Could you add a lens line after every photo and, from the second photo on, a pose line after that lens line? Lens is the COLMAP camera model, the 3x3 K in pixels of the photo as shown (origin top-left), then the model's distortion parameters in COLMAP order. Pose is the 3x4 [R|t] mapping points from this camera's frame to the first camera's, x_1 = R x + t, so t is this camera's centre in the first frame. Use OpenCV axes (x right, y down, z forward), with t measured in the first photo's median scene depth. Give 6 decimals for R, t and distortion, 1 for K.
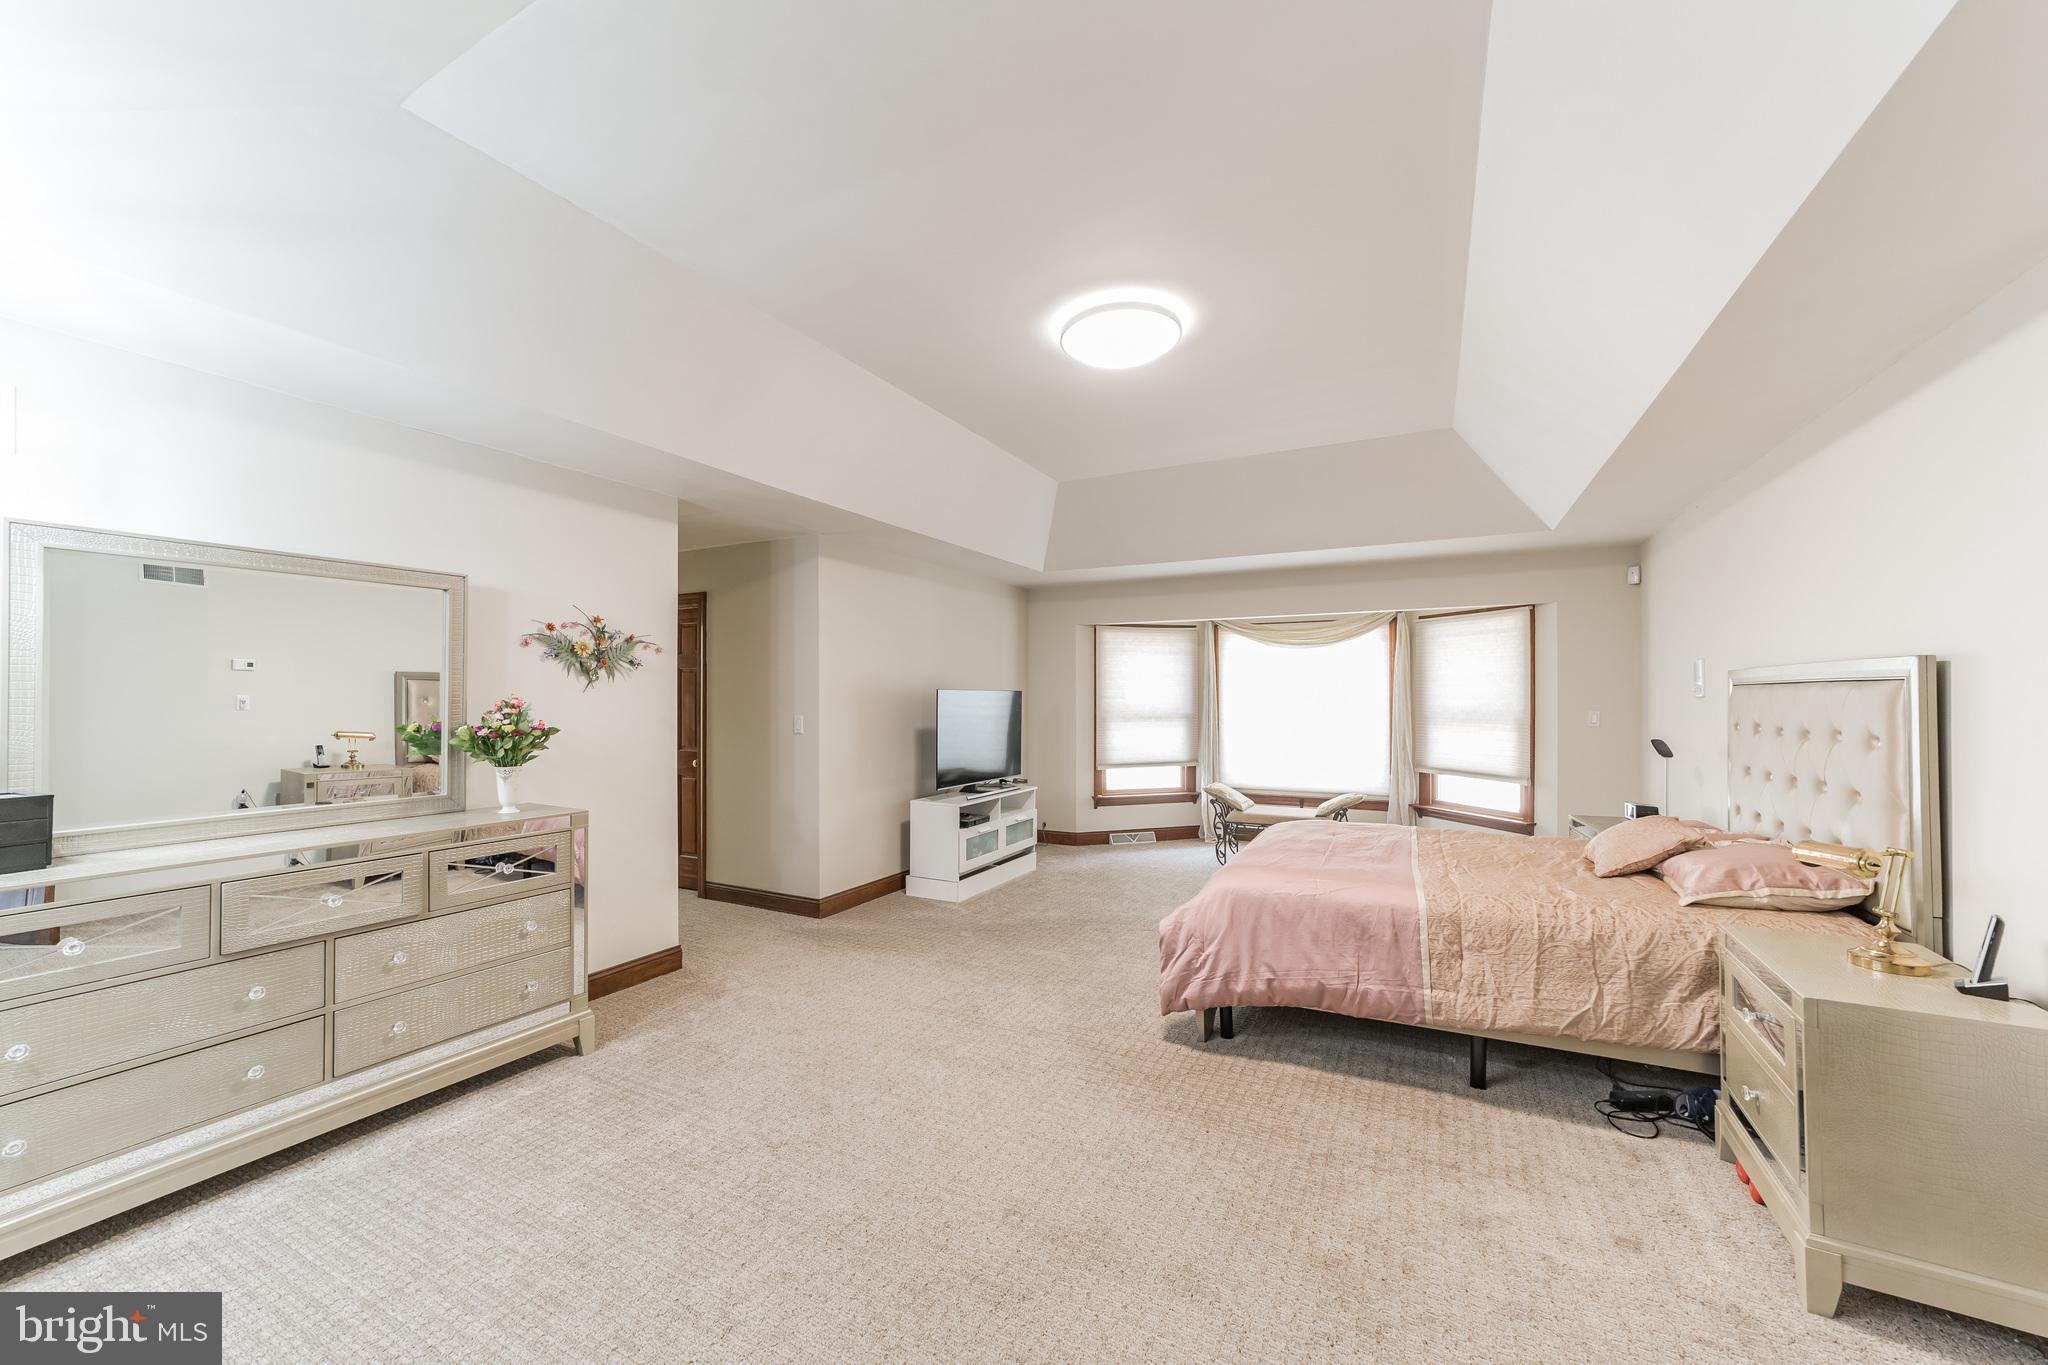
lens RADIAL K [[790.7, 0, 1011.8], [0, 790.7, 691.7], [0, 0, 1]] dist [-0.006609, 0.002908]
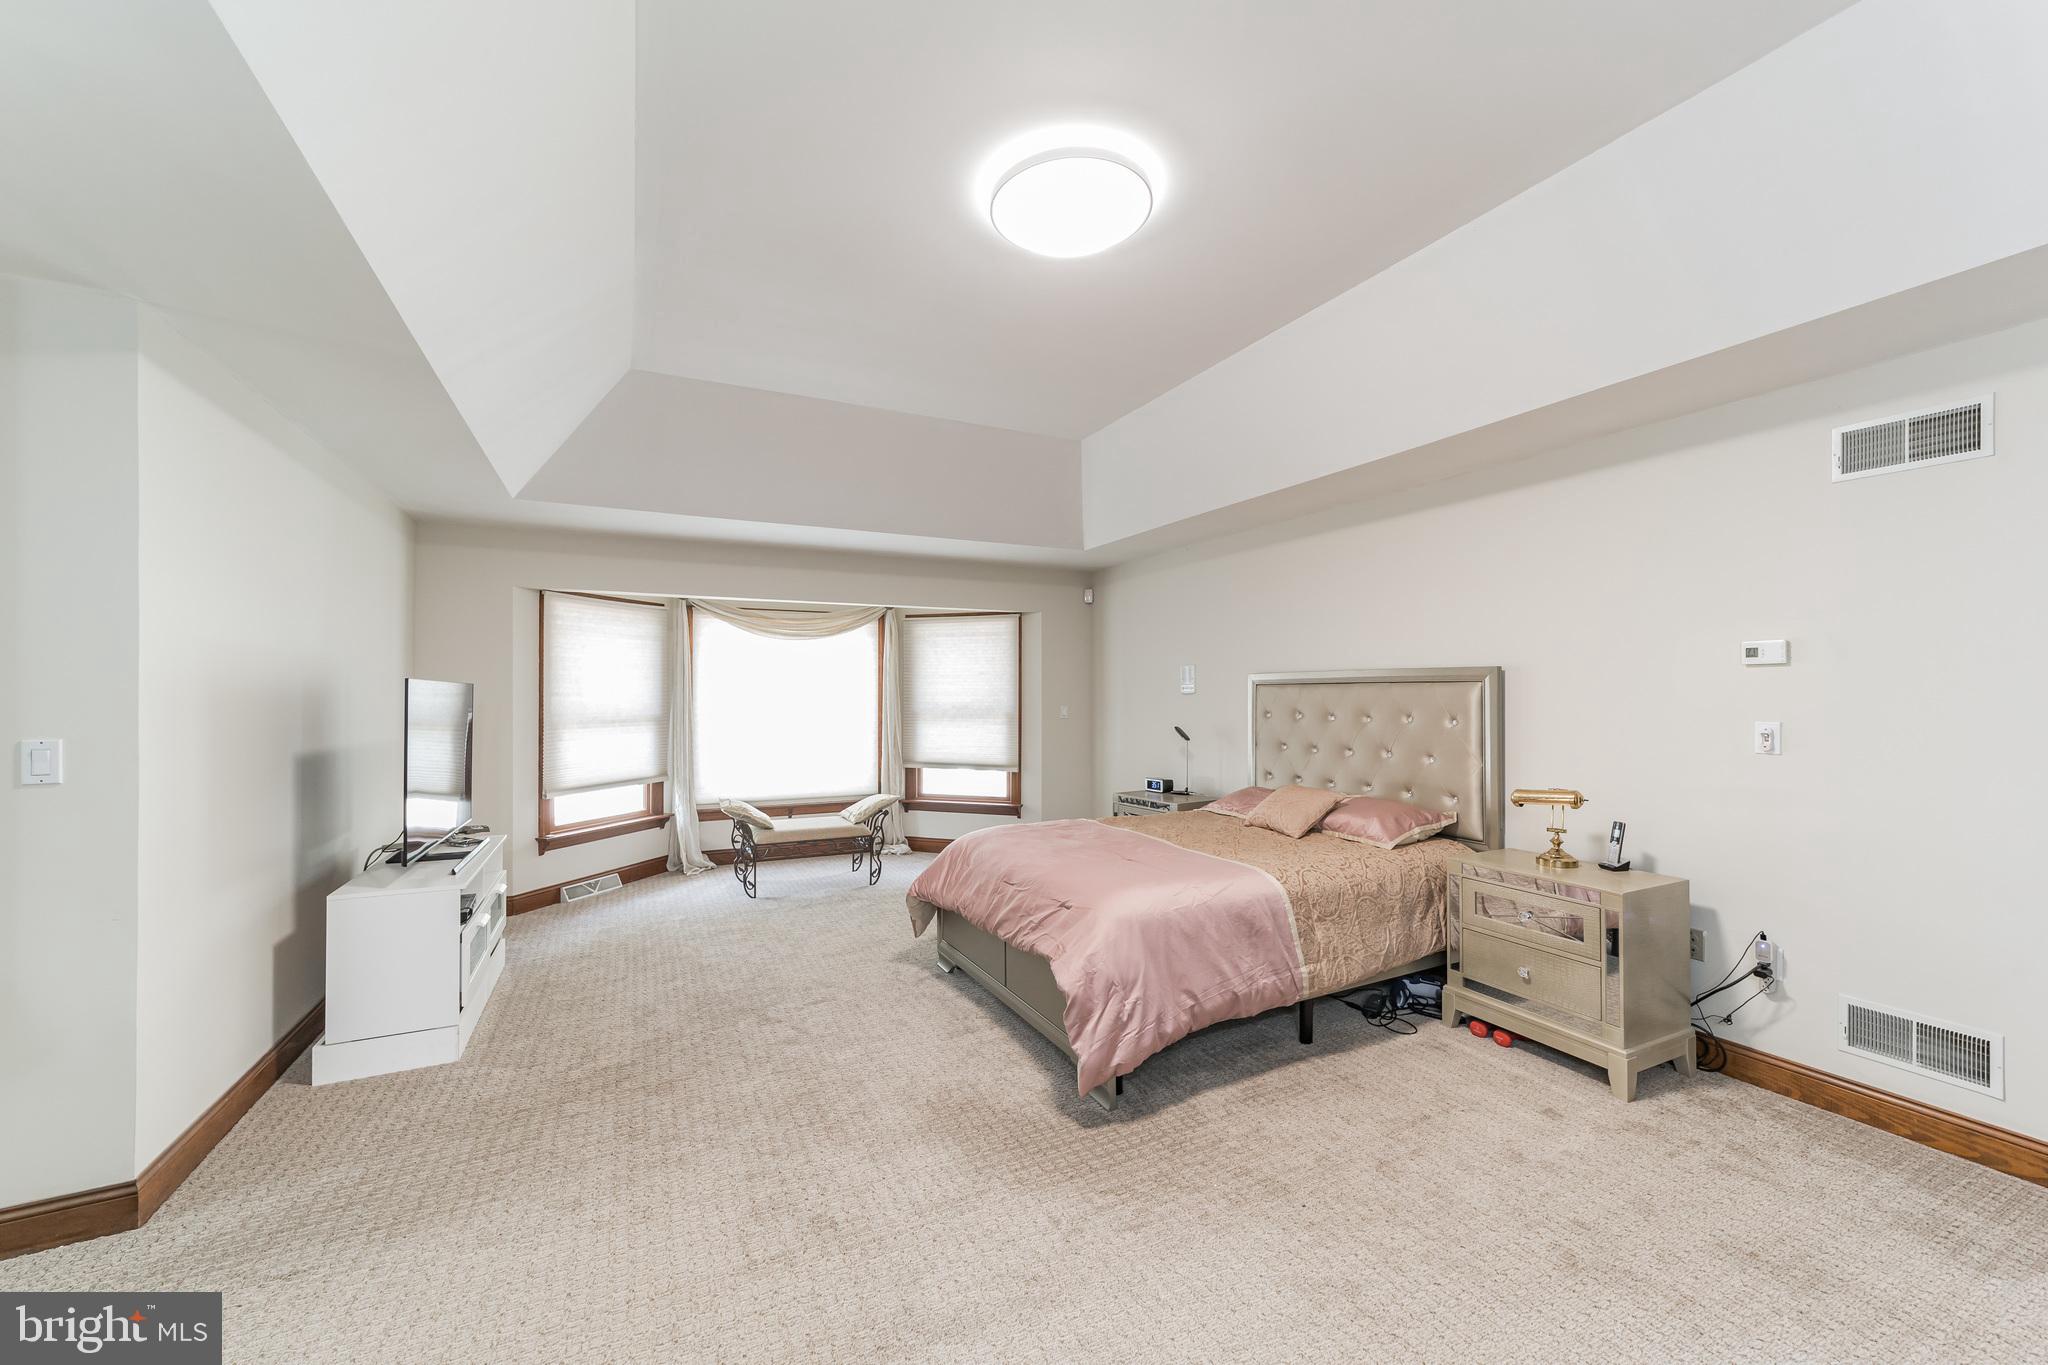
lens RADIAL K [[790.7, 0, 1026.2], [0, 790.7, 690.4], [0, 0, 1]] dist [-0.006609, 0.002908]
pose [[0.580731, 0.005120, 0.814080, -0.278754], [-0.005786, 0.999981, -0.002162, 0.004133], [-0.814075, -0.003455, 0.580749, 0.341095]]
